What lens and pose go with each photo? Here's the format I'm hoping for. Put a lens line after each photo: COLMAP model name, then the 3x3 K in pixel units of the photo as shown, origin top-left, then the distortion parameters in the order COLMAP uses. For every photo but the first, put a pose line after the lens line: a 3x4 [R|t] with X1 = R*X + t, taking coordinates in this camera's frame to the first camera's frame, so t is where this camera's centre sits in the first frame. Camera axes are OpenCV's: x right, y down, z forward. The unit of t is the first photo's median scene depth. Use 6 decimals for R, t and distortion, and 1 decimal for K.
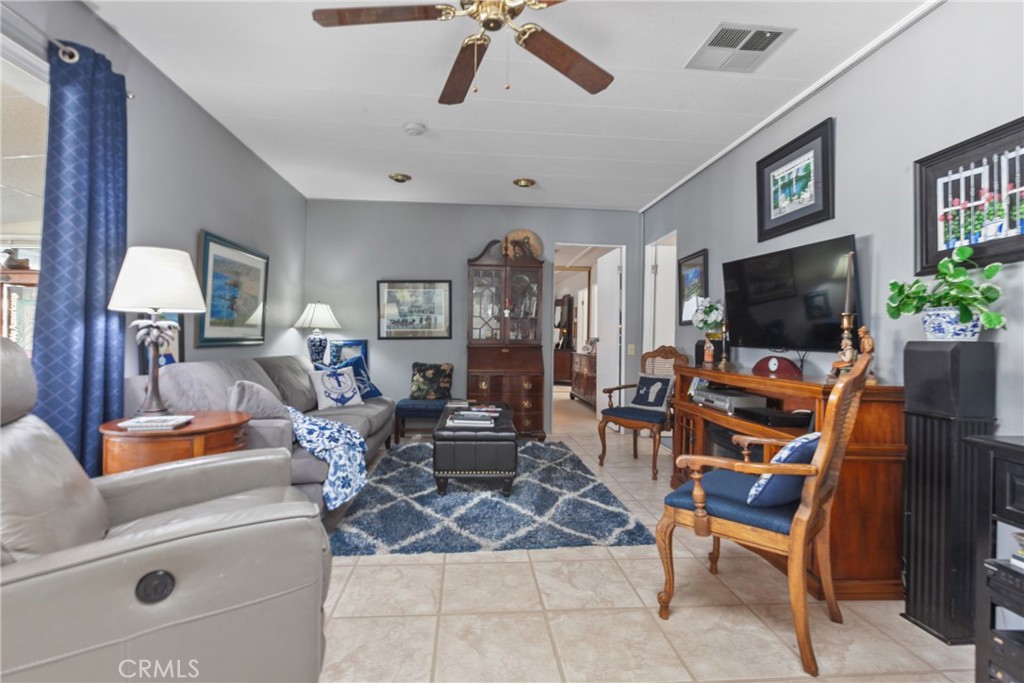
lens RADIAL K [[475.6, 0, 509.9], [0, 475.6, 338.2], [0, 0, 1]] dist [0.001679, -0.000906]
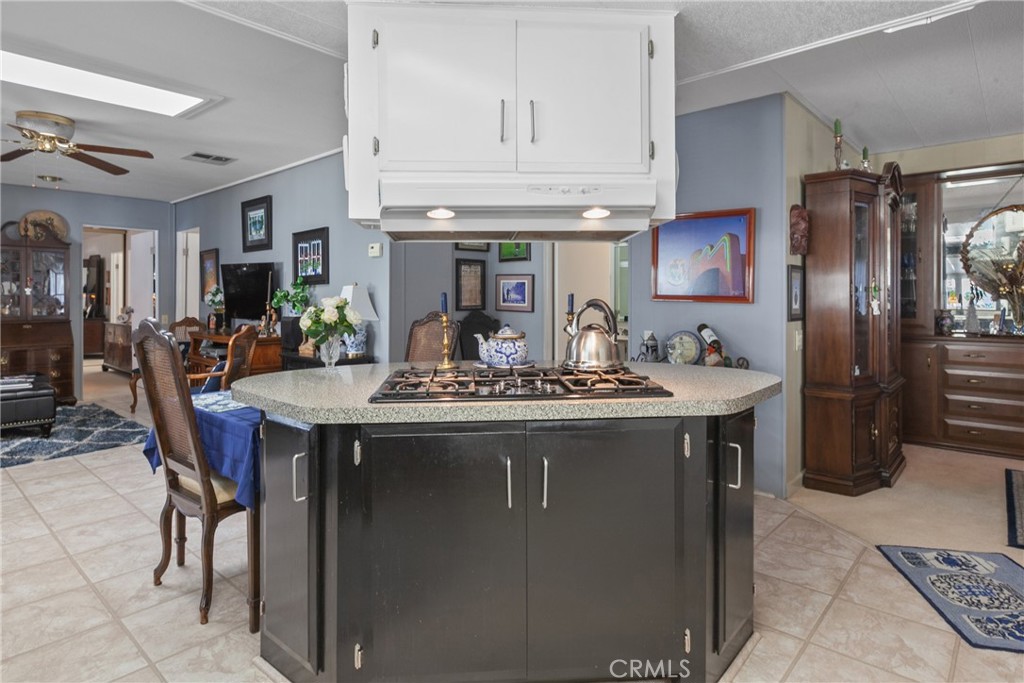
lens RADIAL K [[572.1, 0, 516.2], [0, 572.1, 295.1], [0, 0, 1]] dist [-0.004836, -0.003999]
pose [[0.727515, -0.016179, 0.685901, -0.088446], [0.013821, 0.999865, 0.008926, -0.041572], [-0.685953, 0.002986, 0.727640, -0.693469]]
